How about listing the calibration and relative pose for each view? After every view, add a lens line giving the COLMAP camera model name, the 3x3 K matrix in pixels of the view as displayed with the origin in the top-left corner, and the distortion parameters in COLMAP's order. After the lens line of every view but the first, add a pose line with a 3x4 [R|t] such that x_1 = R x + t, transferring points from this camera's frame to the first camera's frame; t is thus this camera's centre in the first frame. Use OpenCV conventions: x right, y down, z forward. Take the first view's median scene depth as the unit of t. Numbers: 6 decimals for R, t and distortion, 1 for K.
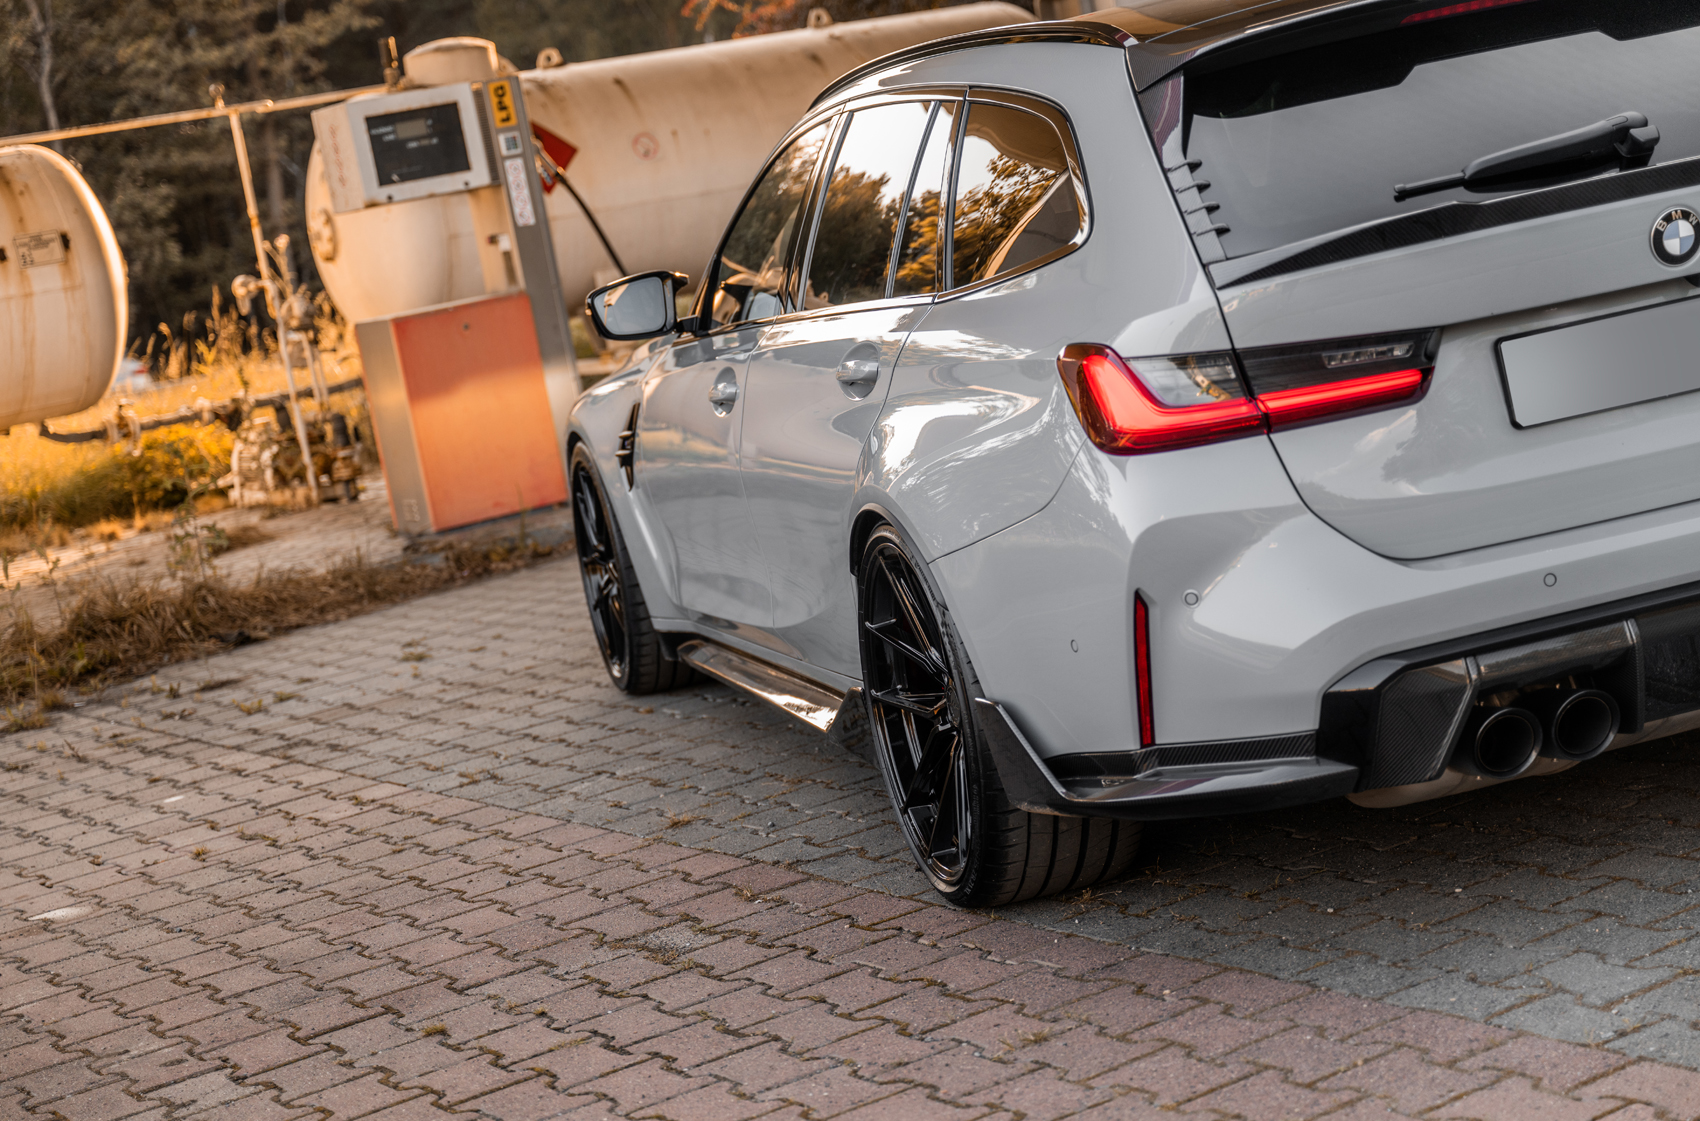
lens RADIAL K [[3088.9, 0, 852.6], [0, 3088.9, 564.2], [0, 0, 1]] dist [-0.027178, 0.000000]
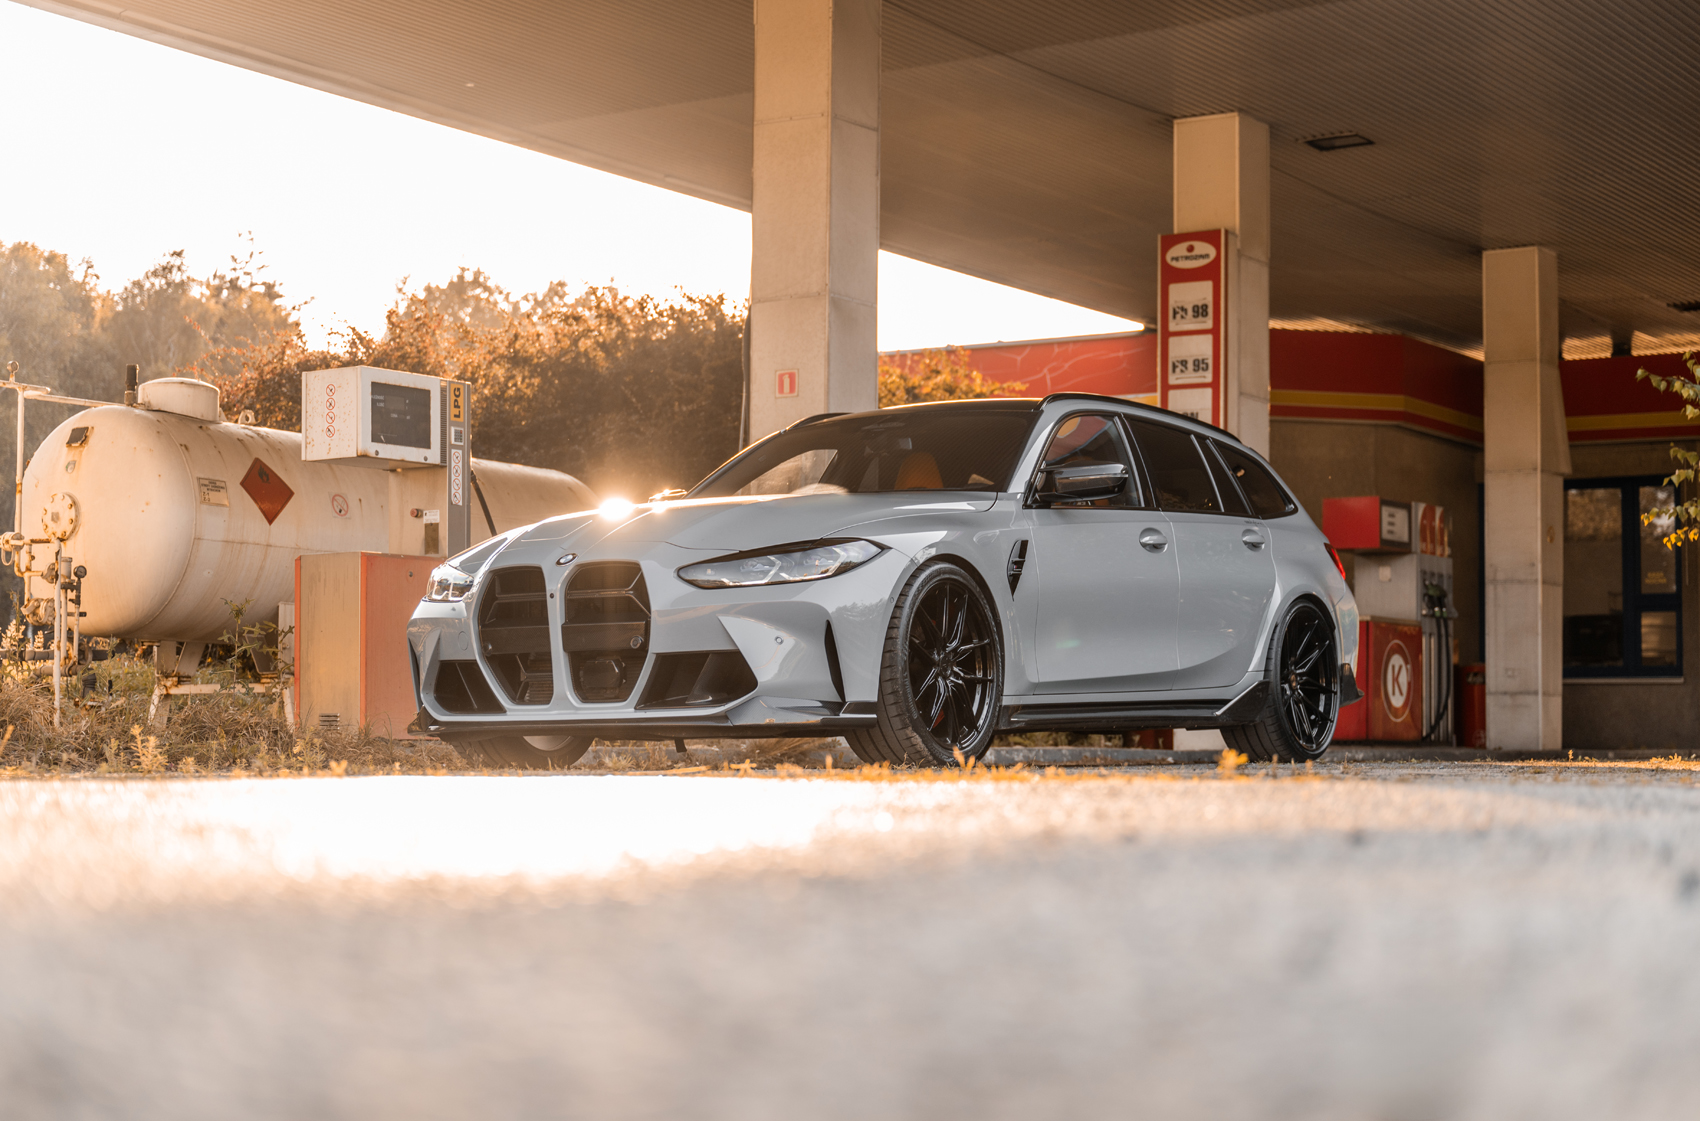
lens RADIAL K [[2953.4, 0, 844.9], [0, 2953.4, 568.6], [0, 0, 1]] dist [0.002392, 0.000000]
pose [[0.883922, 0.205526, 0.420048, -0.394495], [-0.097937, 0.959683, -0.263472, 0.175044], [-0.457263, 0.191750, 0.868414, -0.042399]]
